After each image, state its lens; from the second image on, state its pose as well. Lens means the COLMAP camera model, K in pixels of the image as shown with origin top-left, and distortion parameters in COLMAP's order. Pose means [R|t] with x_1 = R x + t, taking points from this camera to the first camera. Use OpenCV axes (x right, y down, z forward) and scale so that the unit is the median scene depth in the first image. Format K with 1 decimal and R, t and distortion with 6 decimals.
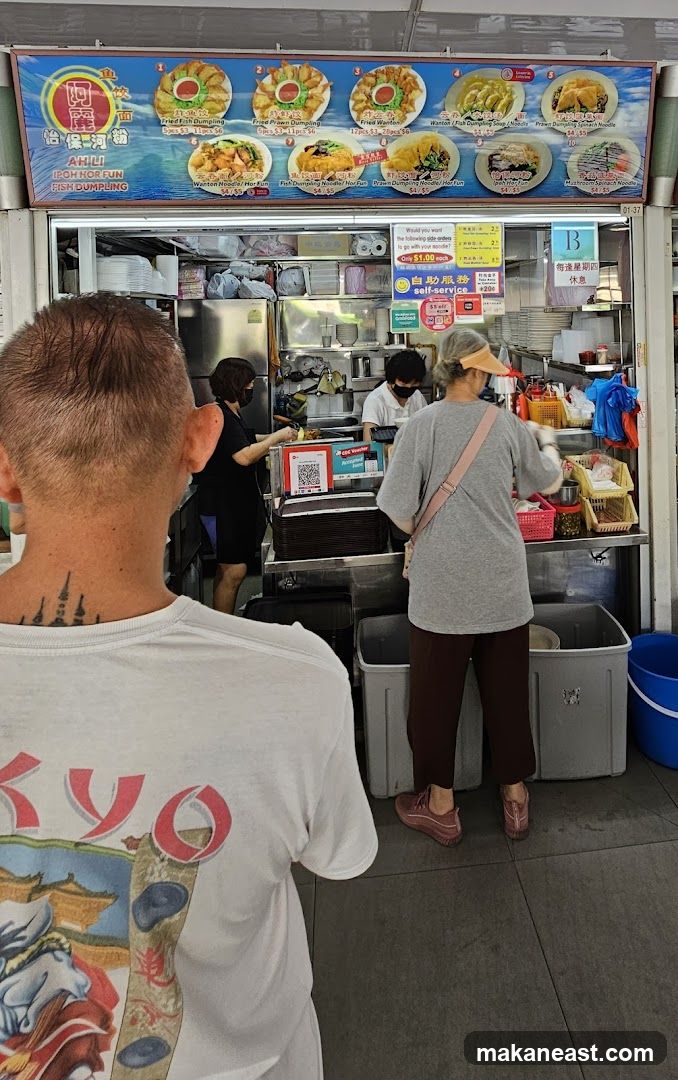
lens RADIAL K [[709.6, 0, 415.3], [0, 709.6, 339.2], [0, 0, 1]] dist [-0.004144, 0.000498]
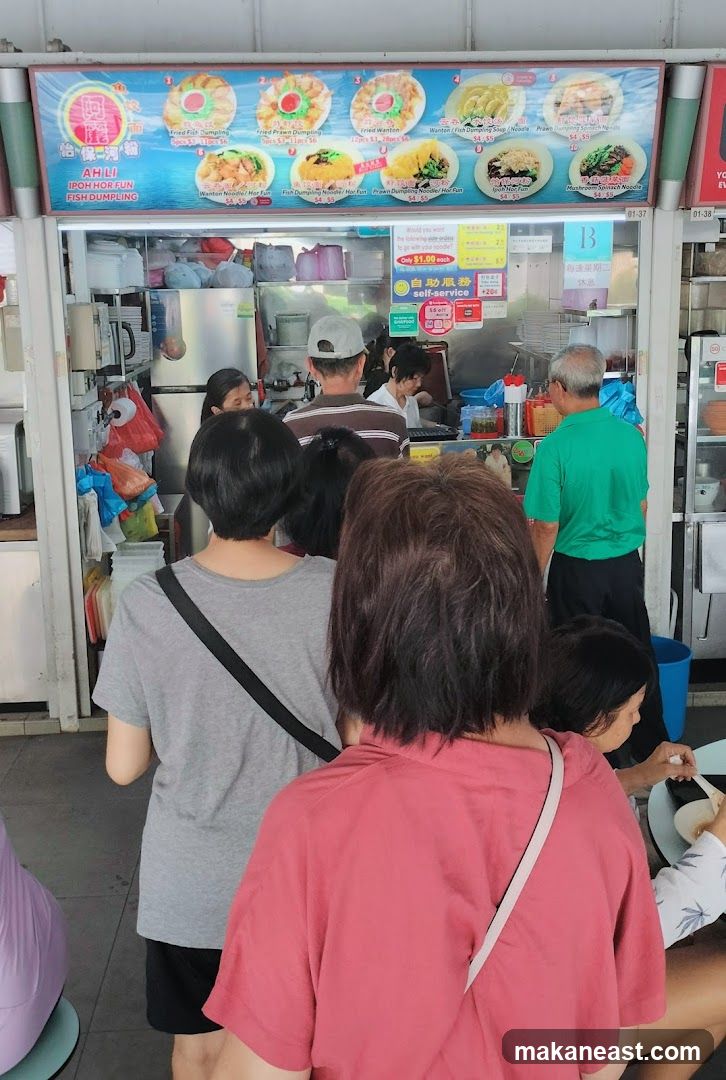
lens RADIAL K [[1098.3, 0, 368.6], [0, 1098.3, 488.6], [0, 0, 1]] dist [0.124209, -0.270570]
pose [[0.997770, 0.020966, -0.063369, 0.044789], [-0.010543, 0.986973, 0.160538, -0.054415], [0.065909, -0.159512, 0.984993, -0.634929]]
